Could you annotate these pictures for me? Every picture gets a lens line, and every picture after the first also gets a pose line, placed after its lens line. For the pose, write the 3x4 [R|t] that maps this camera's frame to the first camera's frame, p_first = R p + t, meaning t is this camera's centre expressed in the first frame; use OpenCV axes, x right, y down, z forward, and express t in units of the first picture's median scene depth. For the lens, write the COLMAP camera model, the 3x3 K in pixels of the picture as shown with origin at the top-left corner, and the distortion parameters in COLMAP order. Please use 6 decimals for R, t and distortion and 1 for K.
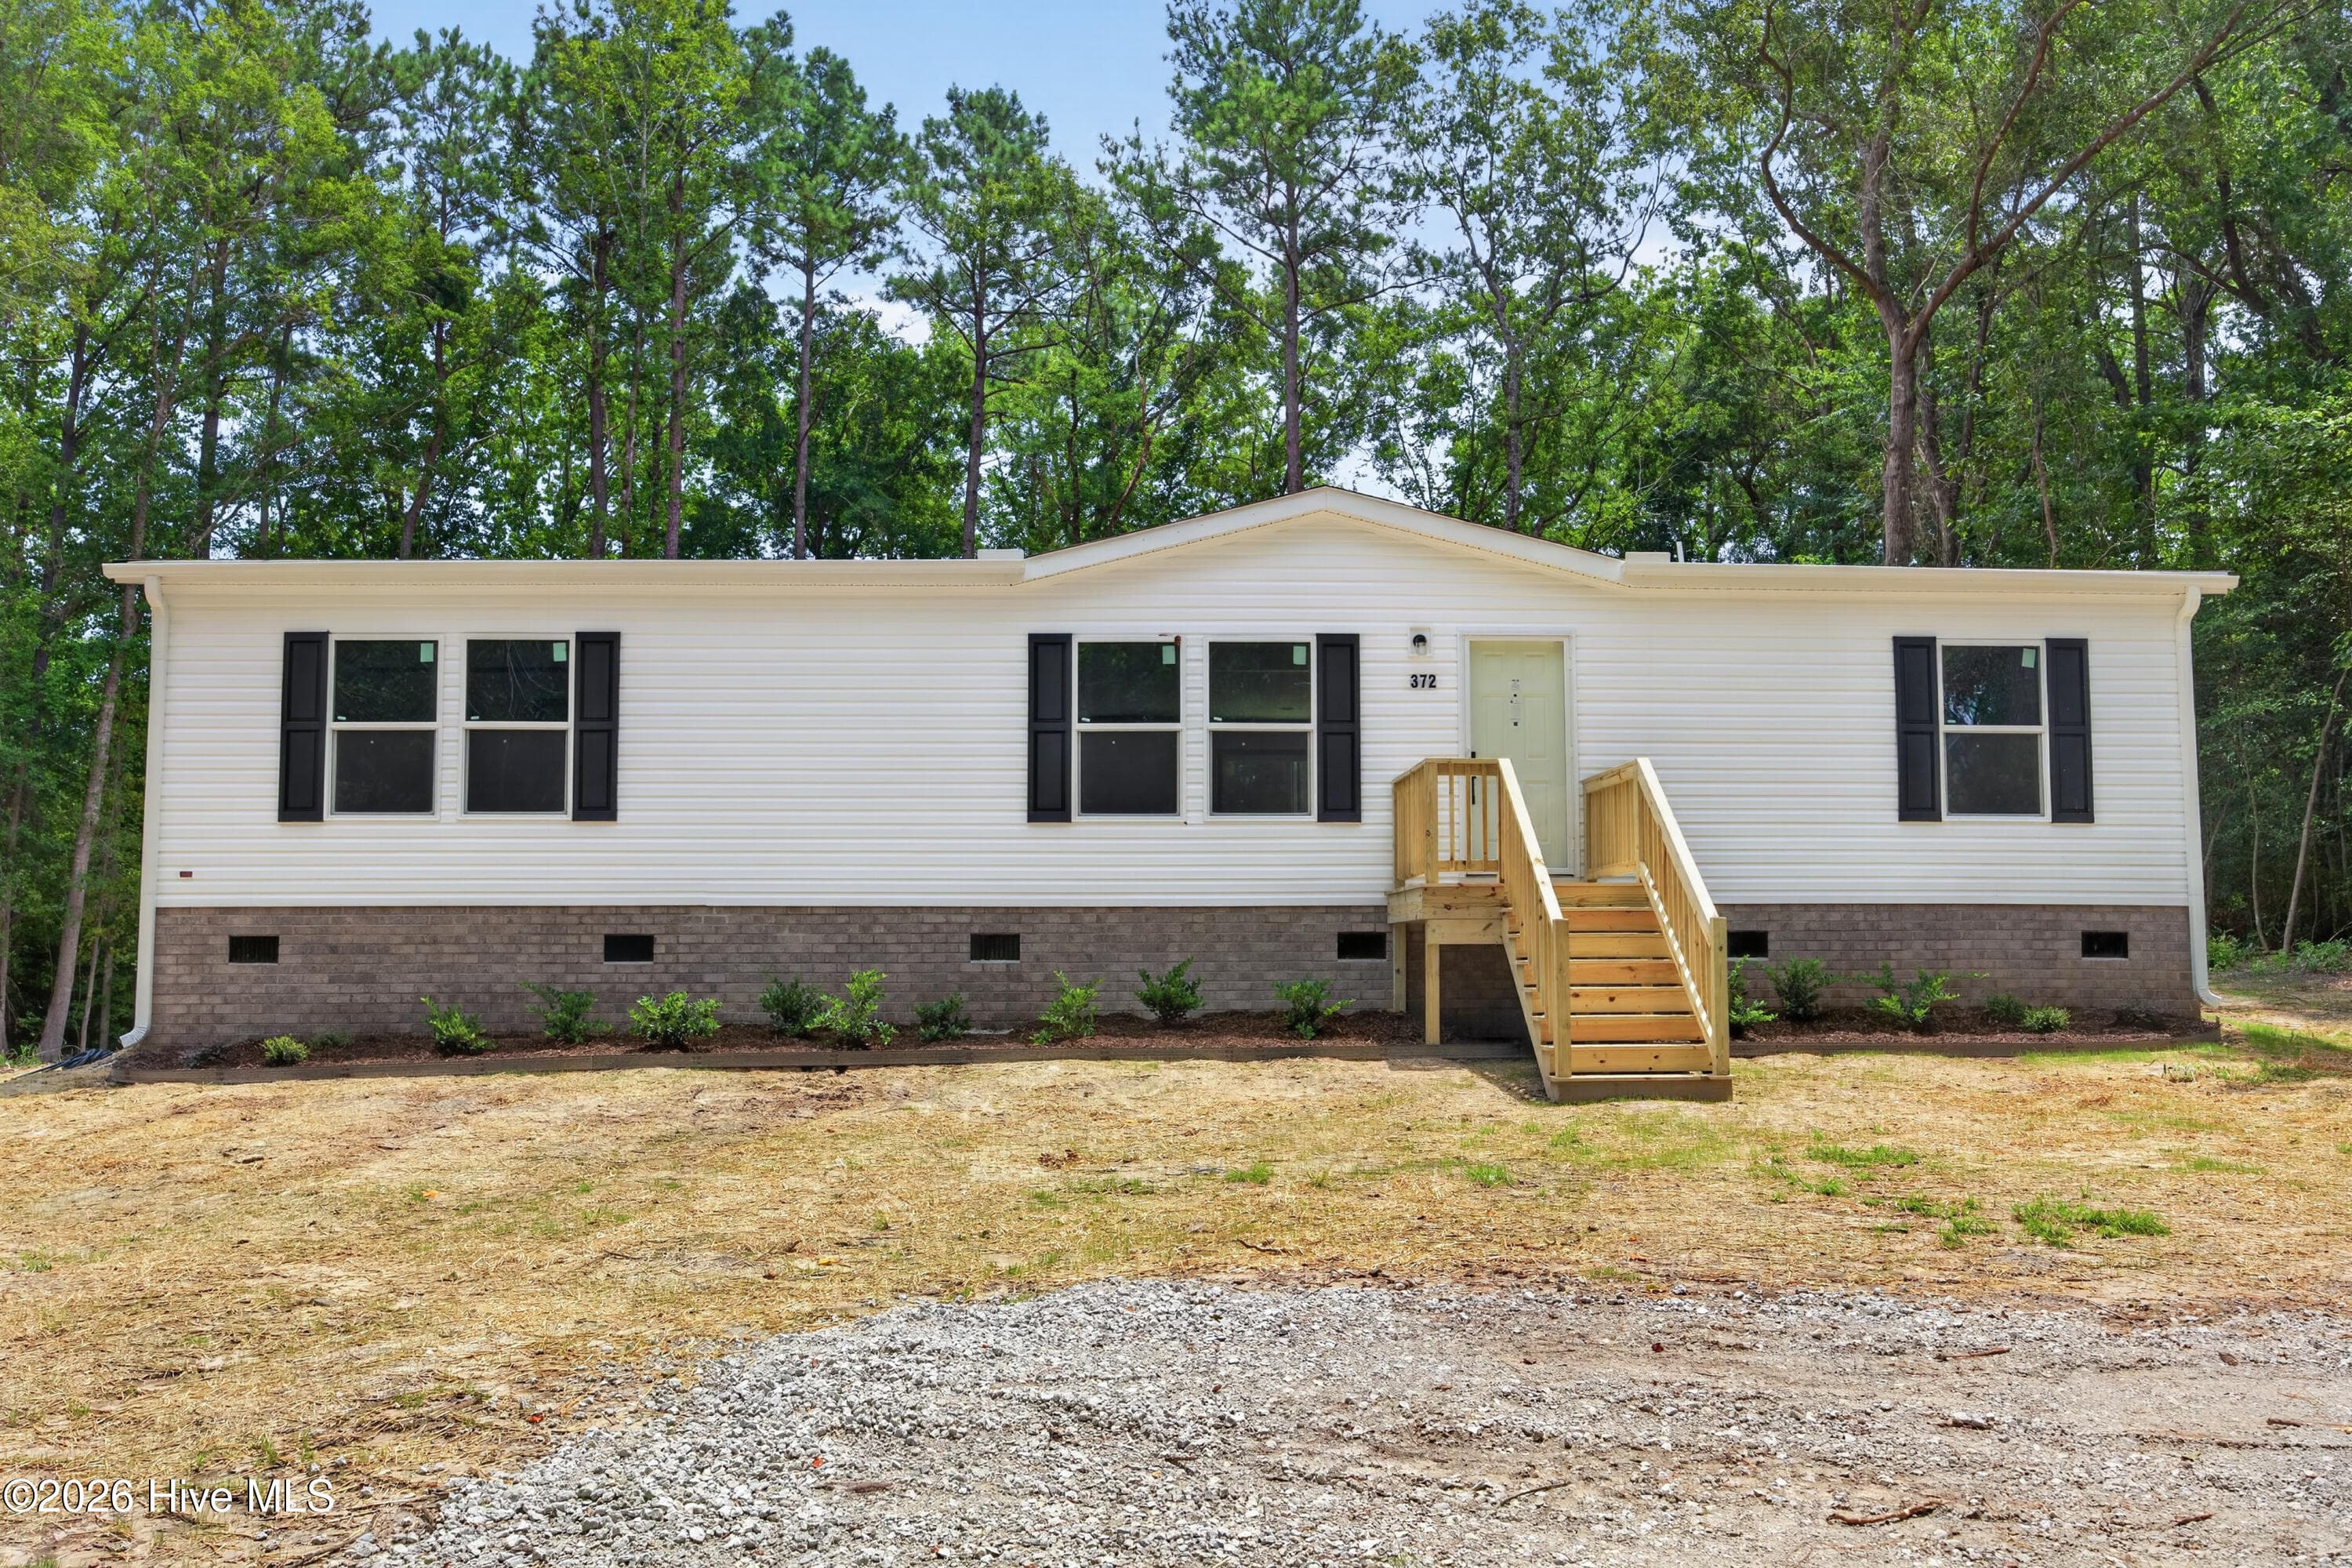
lens RADIAL K [[2063.1, 0, 1176.0], [0, 2063.1, 784.0], [0, 0, 1]] dist [-0.021189, 0.013167]
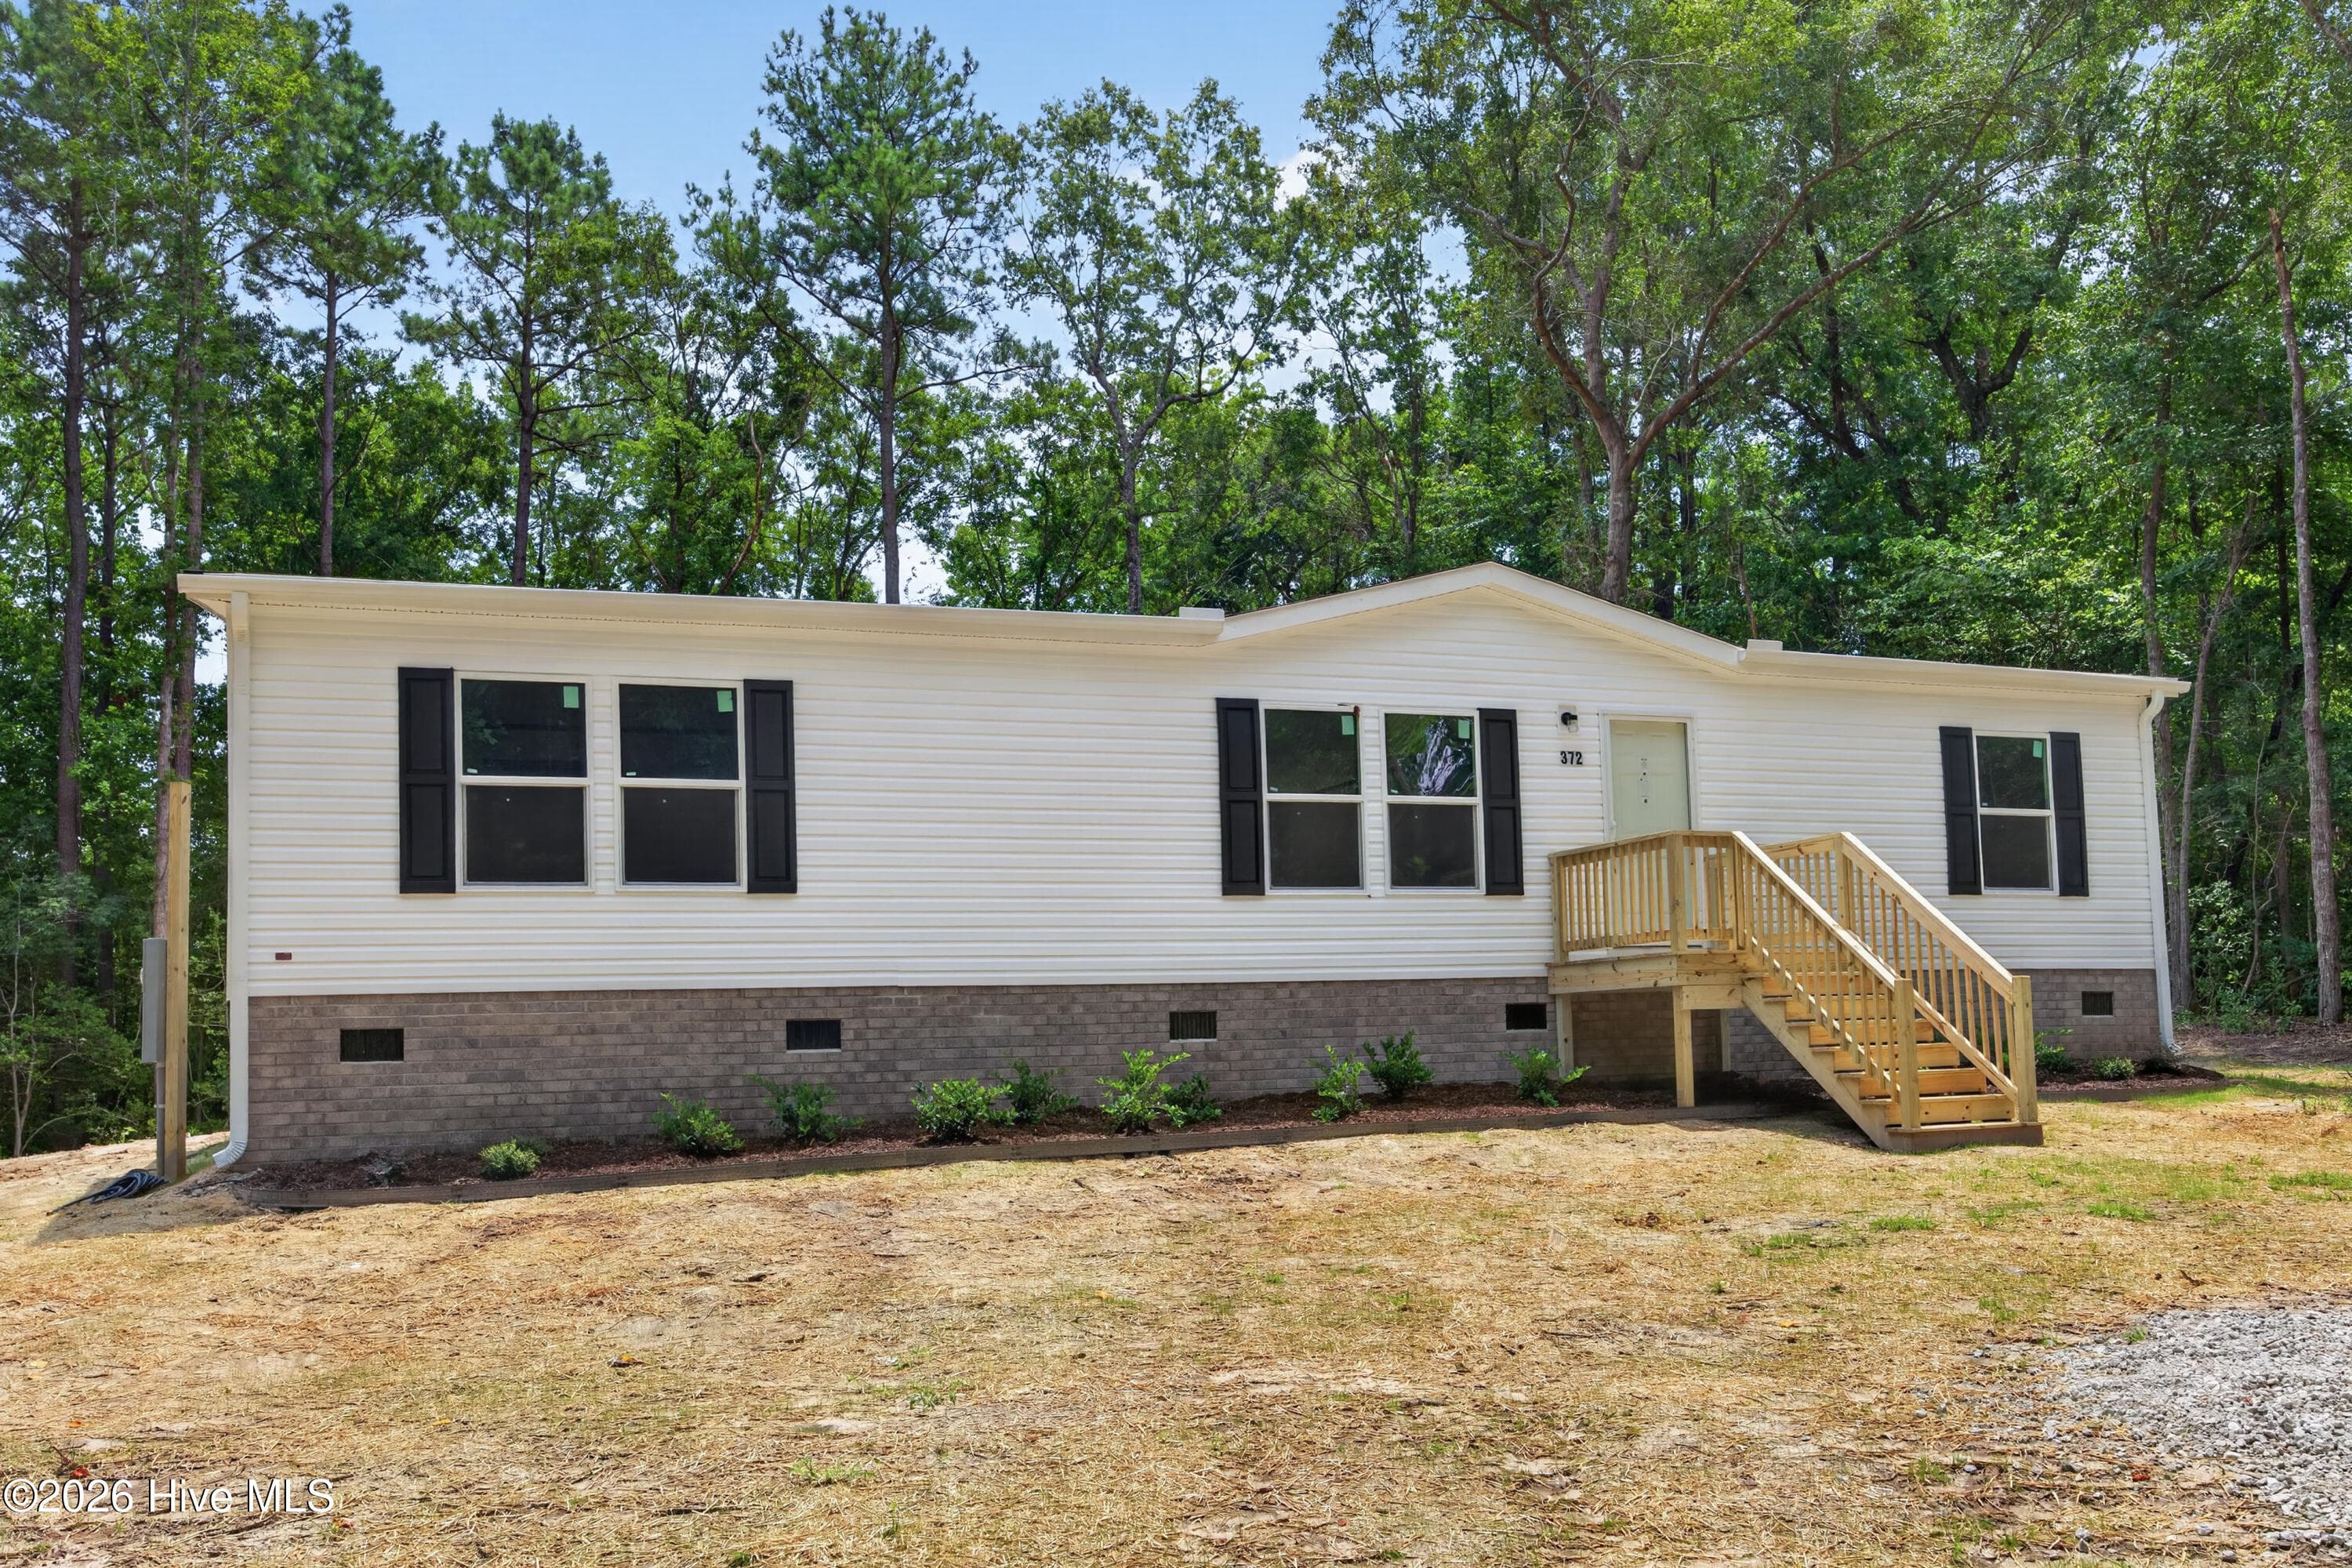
lens RADIAL K [[2081.0, 0, 1168.2], [0, 2081.0, 886.1], [0, 0, 1]] dist [-0.015205, -0.001902]
pose [[0.942029, 0.002424, 0.335523, -0.419161], [-0.002338, 0.999997, -0.000660, 0.015183], [-0.335523, -0.000163, 0.942032, 0.094953]]
